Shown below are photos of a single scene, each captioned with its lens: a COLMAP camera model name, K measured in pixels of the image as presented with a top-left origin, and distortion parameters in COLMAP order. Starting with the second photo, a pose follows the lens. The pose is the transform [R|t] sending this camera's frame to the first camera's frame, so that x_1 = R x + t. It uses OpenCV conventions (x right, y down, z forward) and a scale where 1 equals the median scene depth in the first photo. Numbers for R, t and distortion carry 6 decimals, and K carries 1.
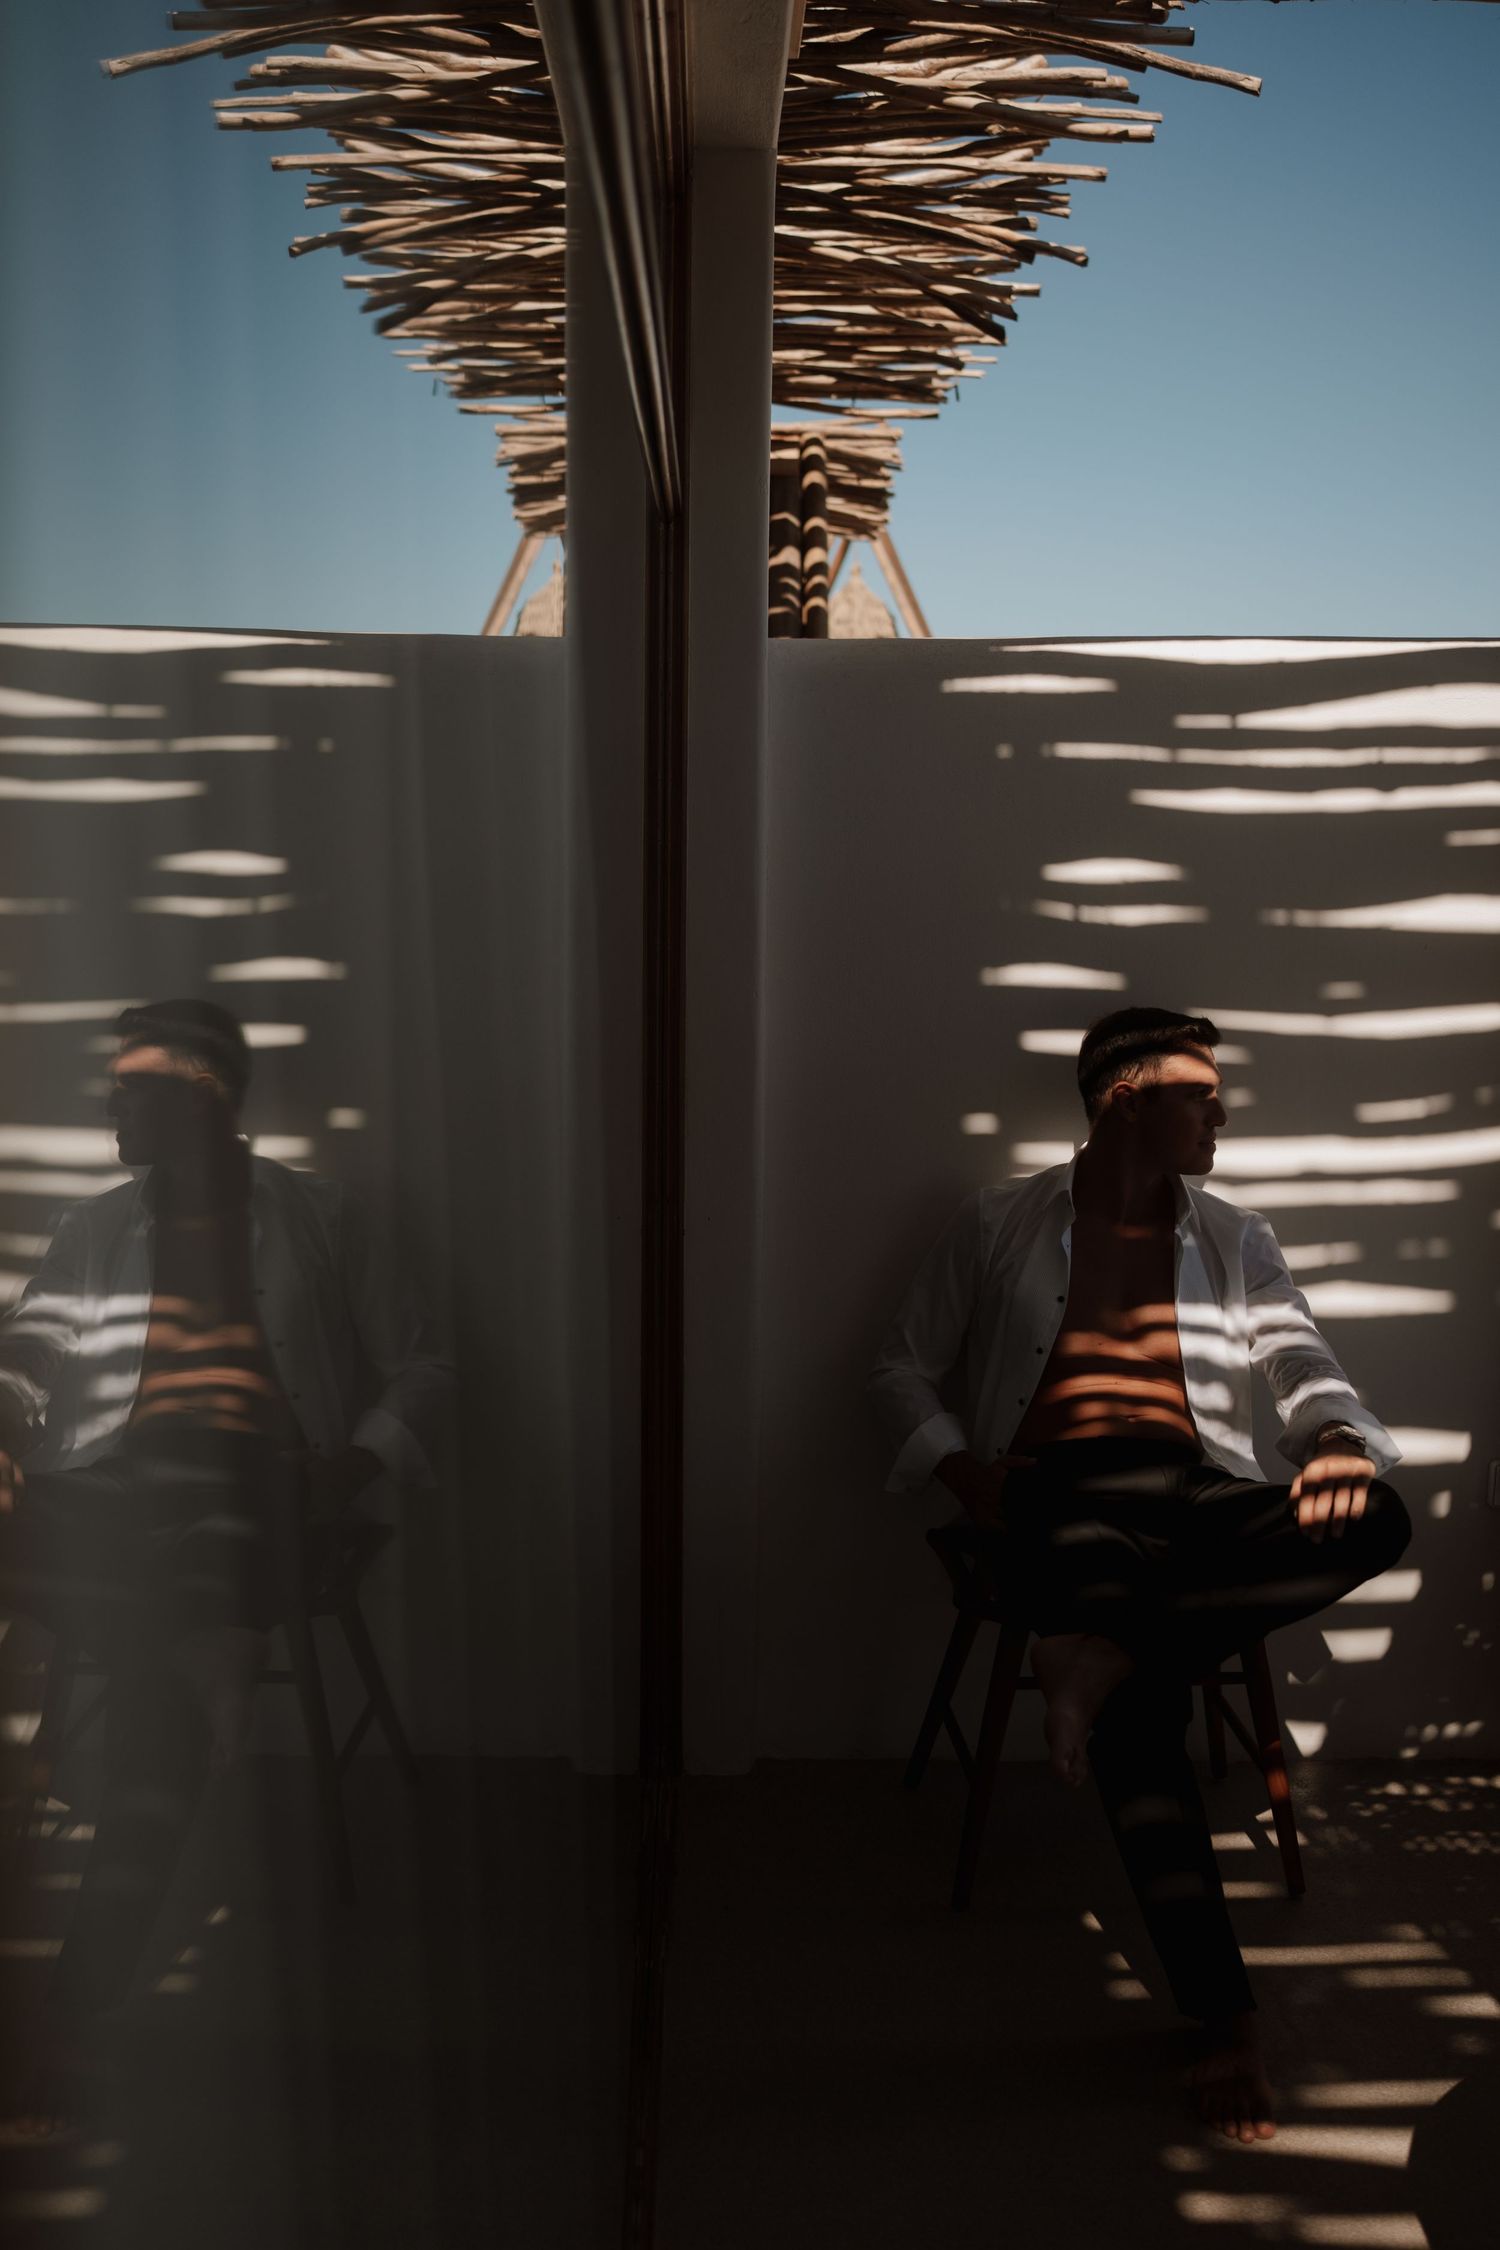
lens RADIAL K [[2204.0, 0, 741.5], [0, 2204.0, 1121.0], [0, 0, 1]] dist [-0.177448, 0.187276]
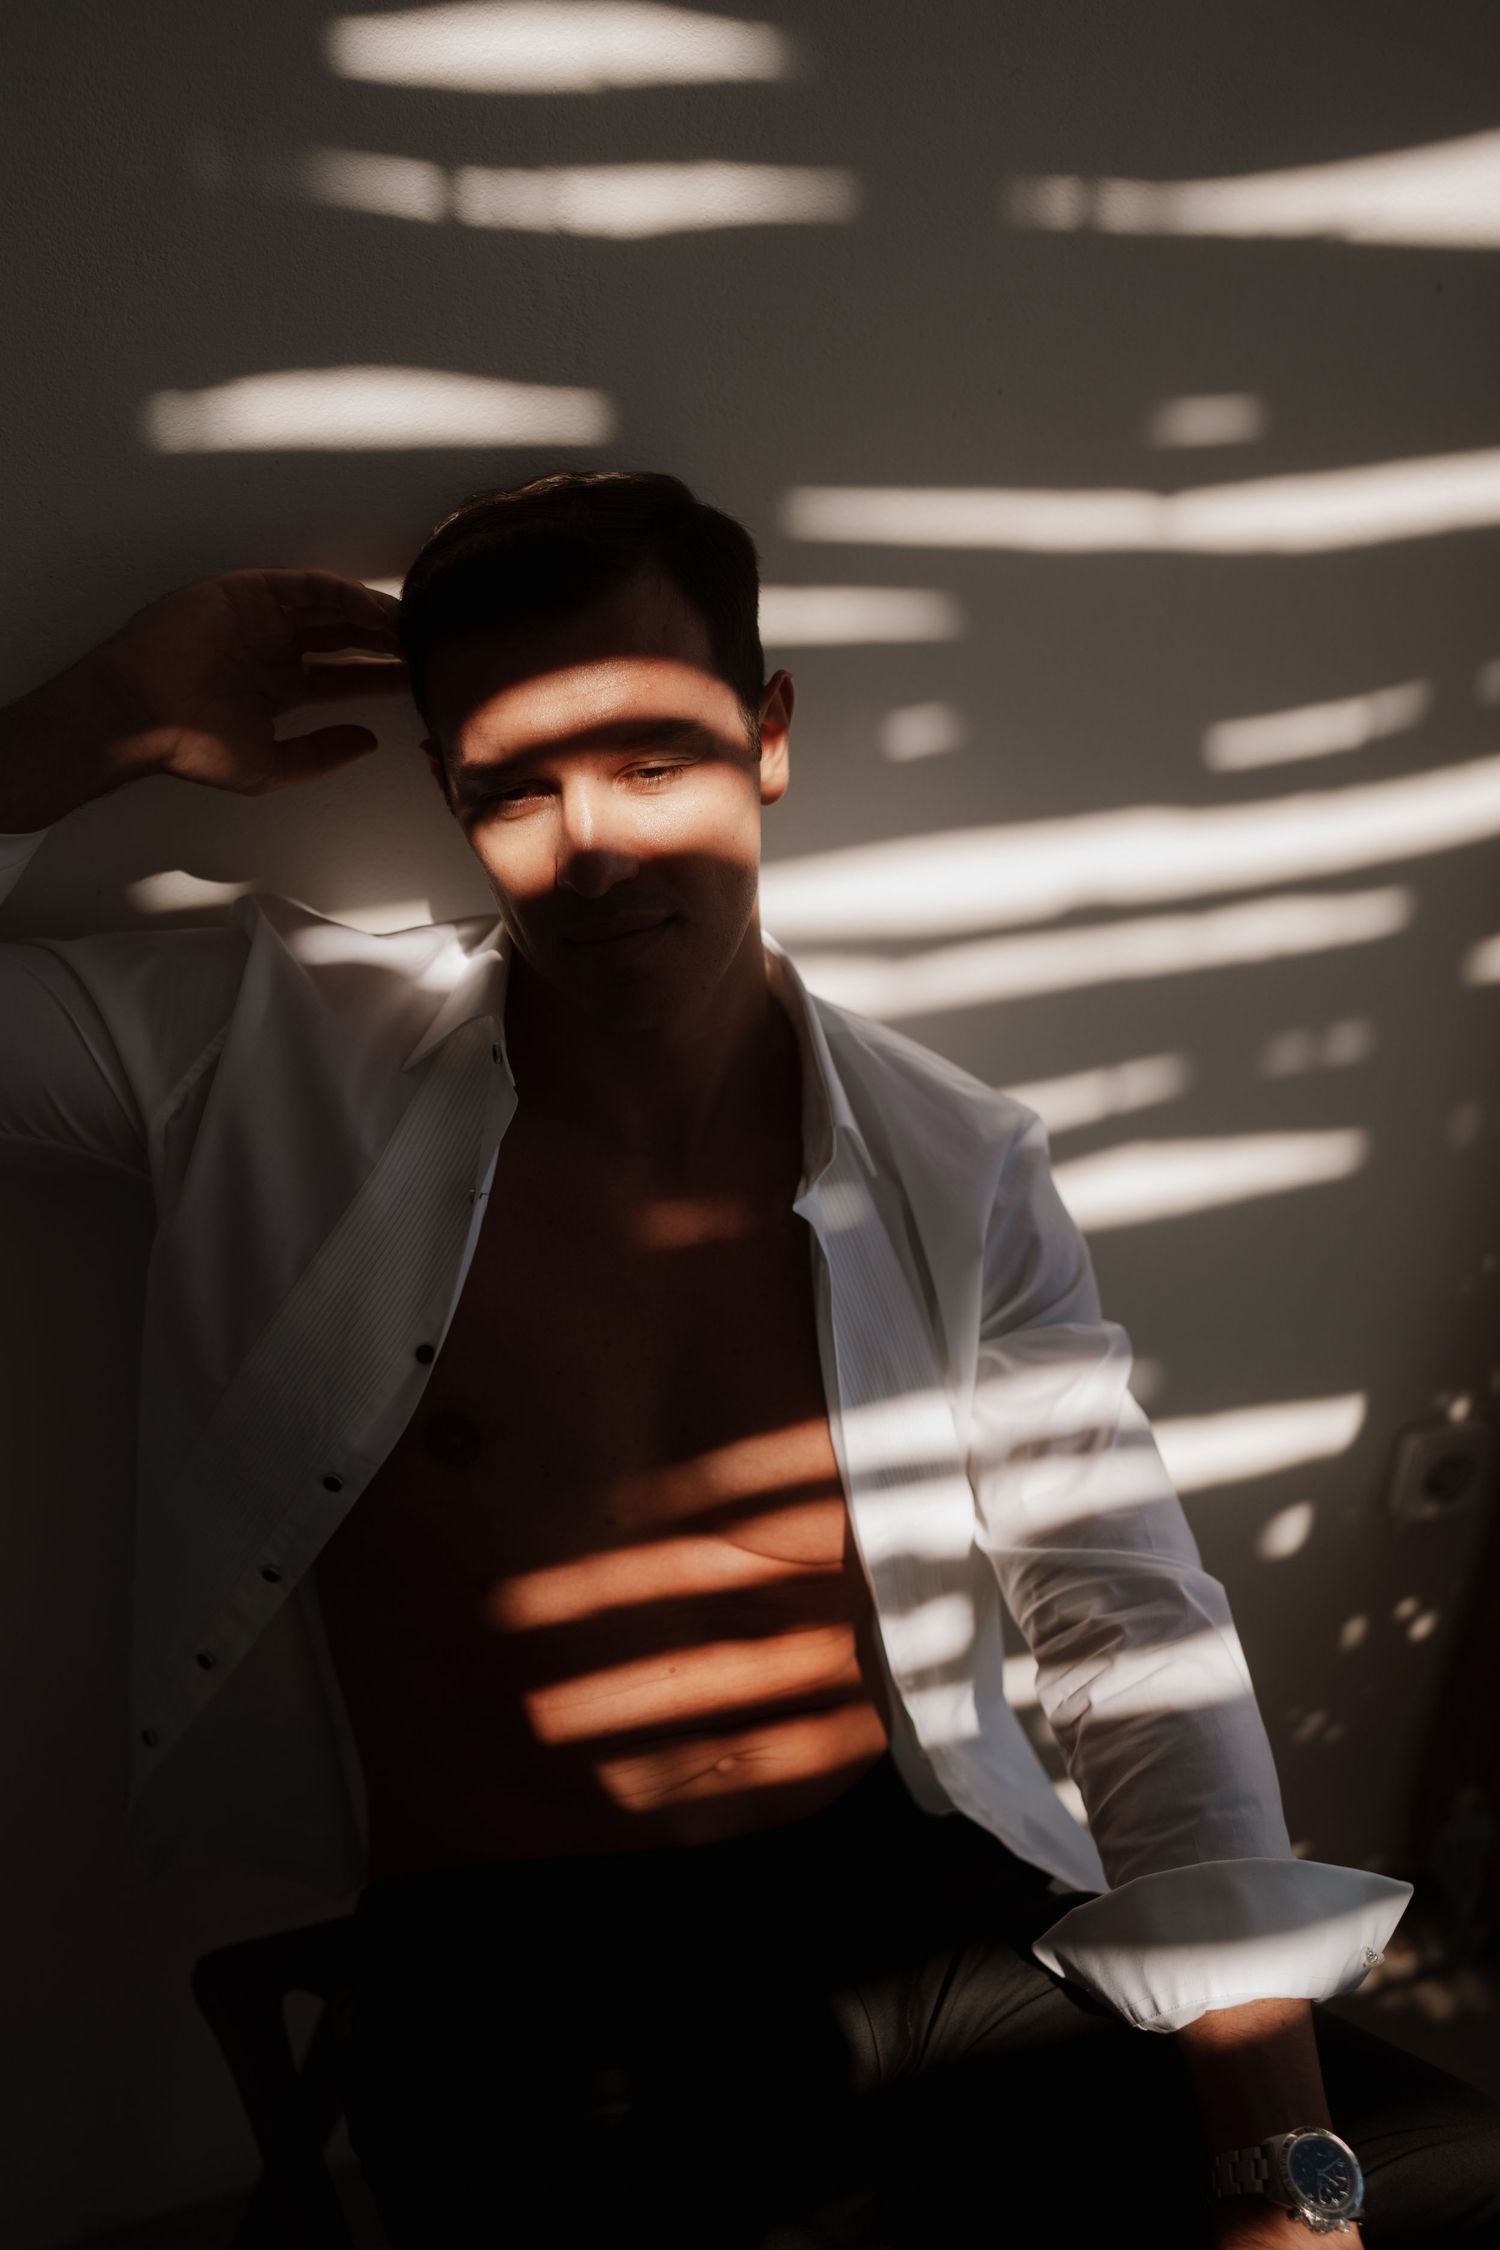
lens RADIAL K [[2183.0, 0, 740.6], [0, 2183.0, 1120.5], [0, 0, 1]] dist [-0.180454, 0.199787]
pose [[0.931917, -0.147663, 0.331249, 0.074825], [0.015630, 0.928863, 0.370093, -0.084113], [-0.362334, -0.339719, 0.867931, 0.691782]]
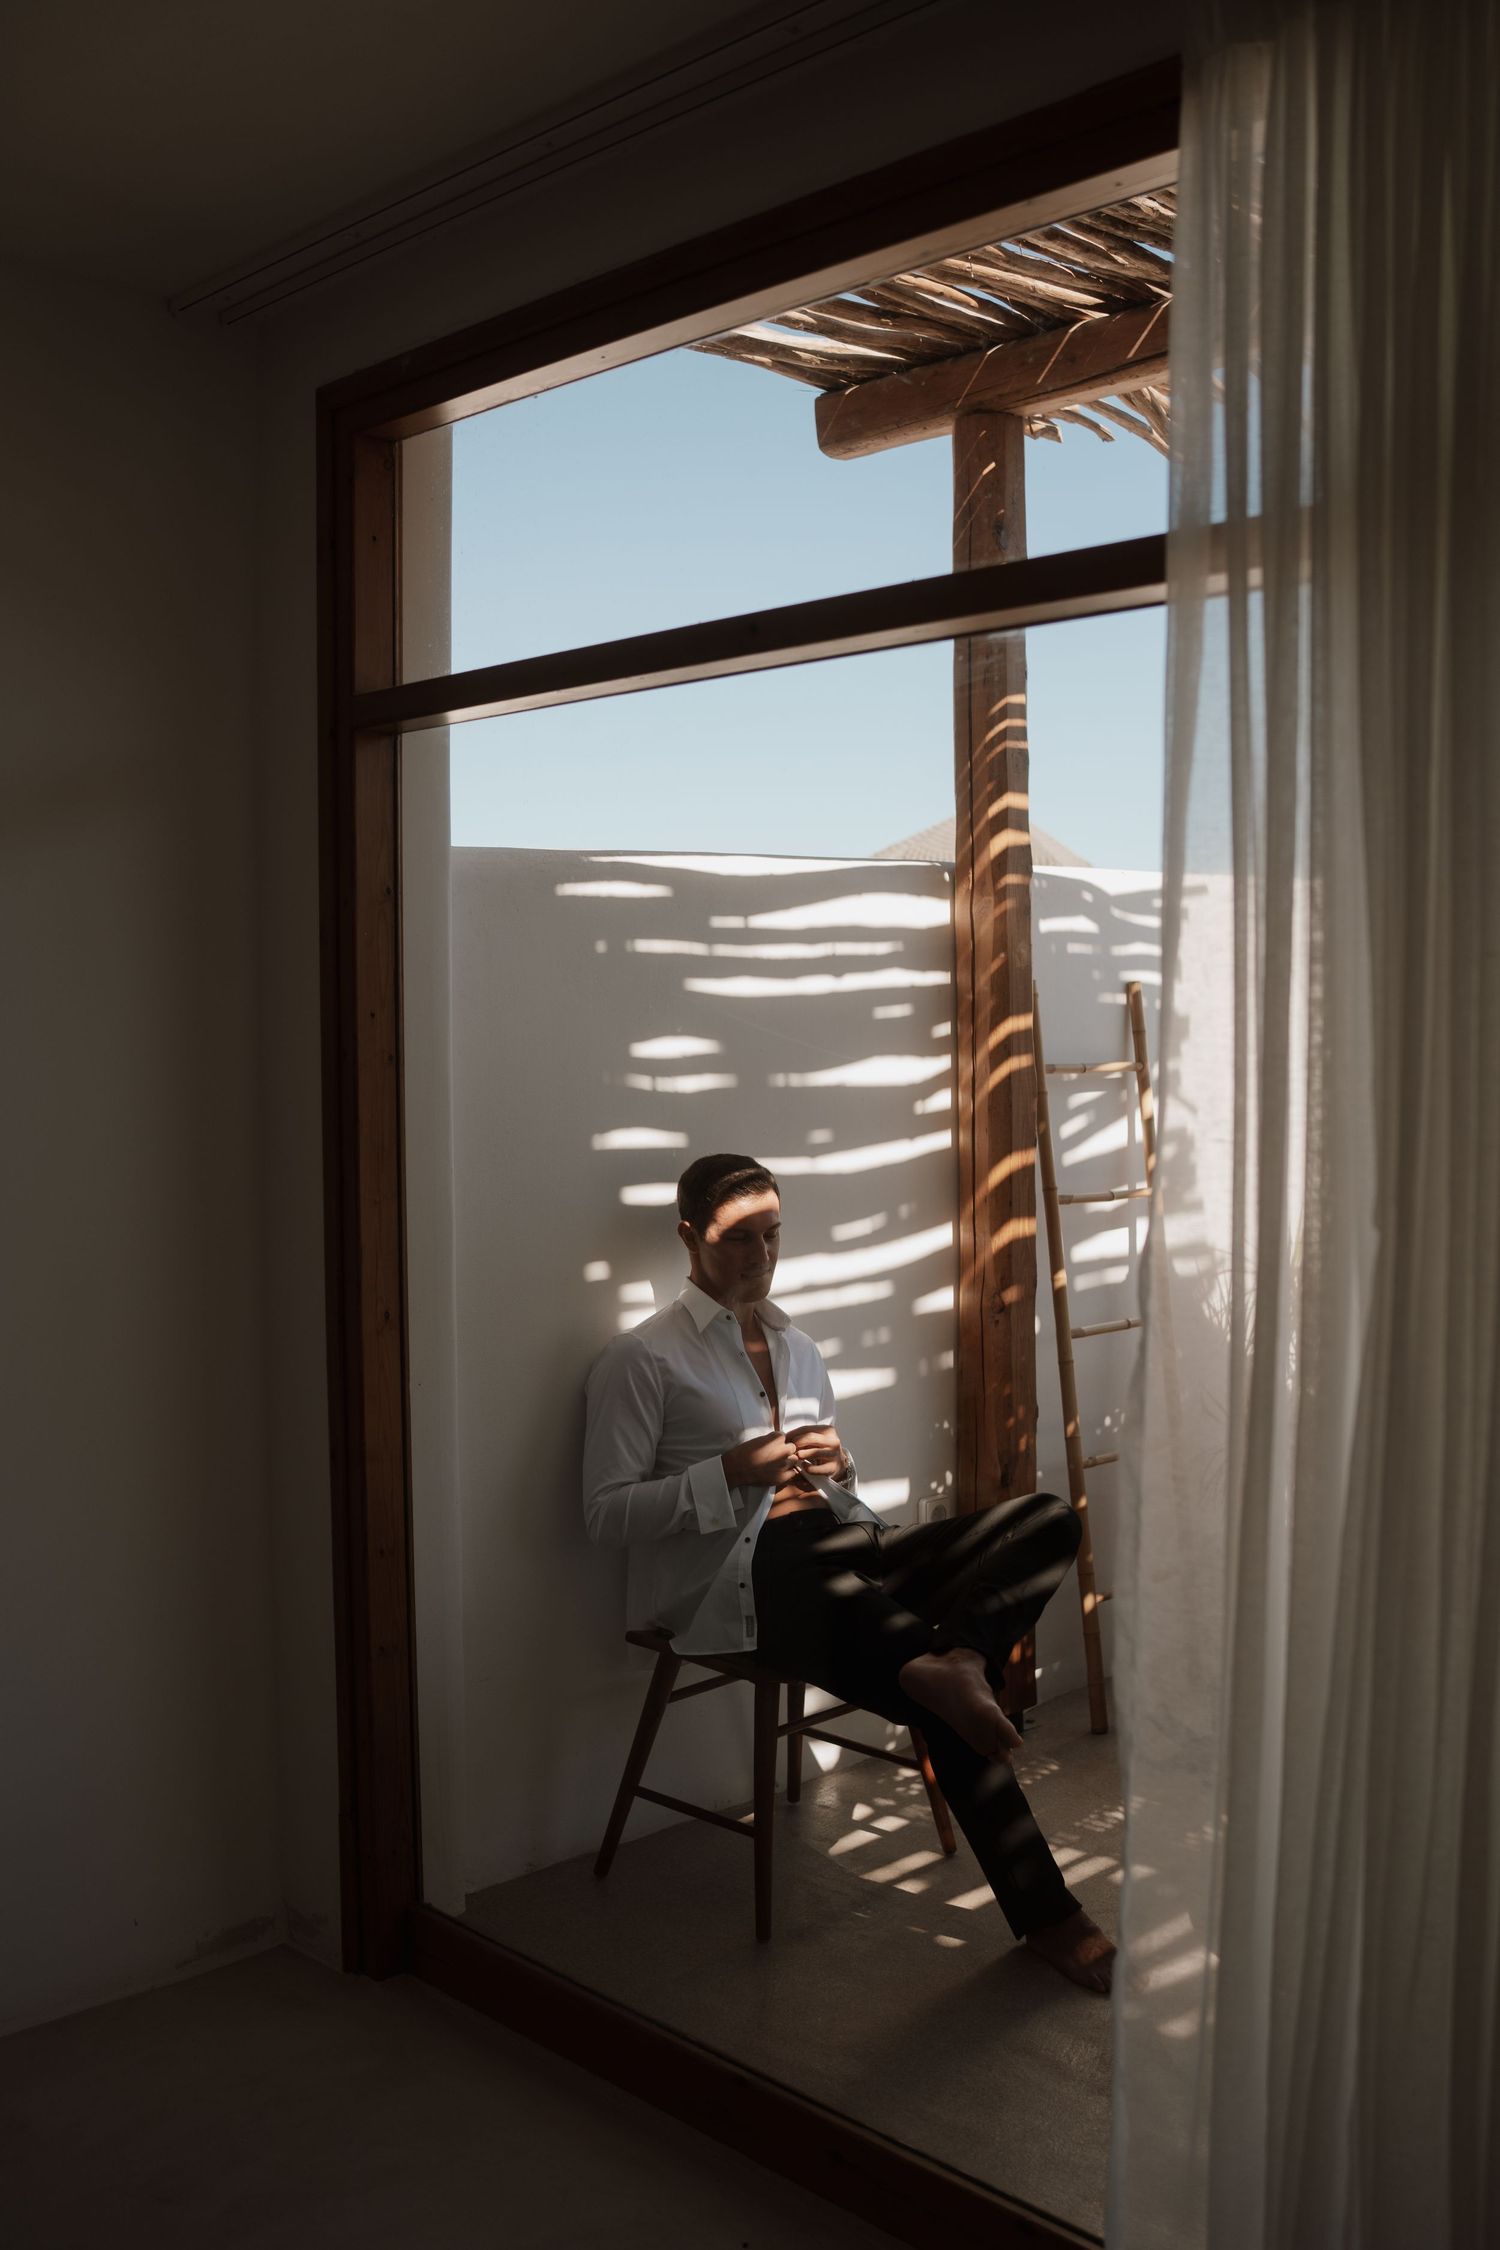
lens RADIAL K [[2204.0, 0, 741.5], [0, 2204.0, 1121.0], [0, 0, 1]] dist [-0.177448, 0.187276]
pose [[0.721609, -0.047327, 0.690682, -0.631471], [0.117621, 0.991537, -0.054945, -0.004628], [-0.682236, 0.120887, 0.721069, 0.119117]]
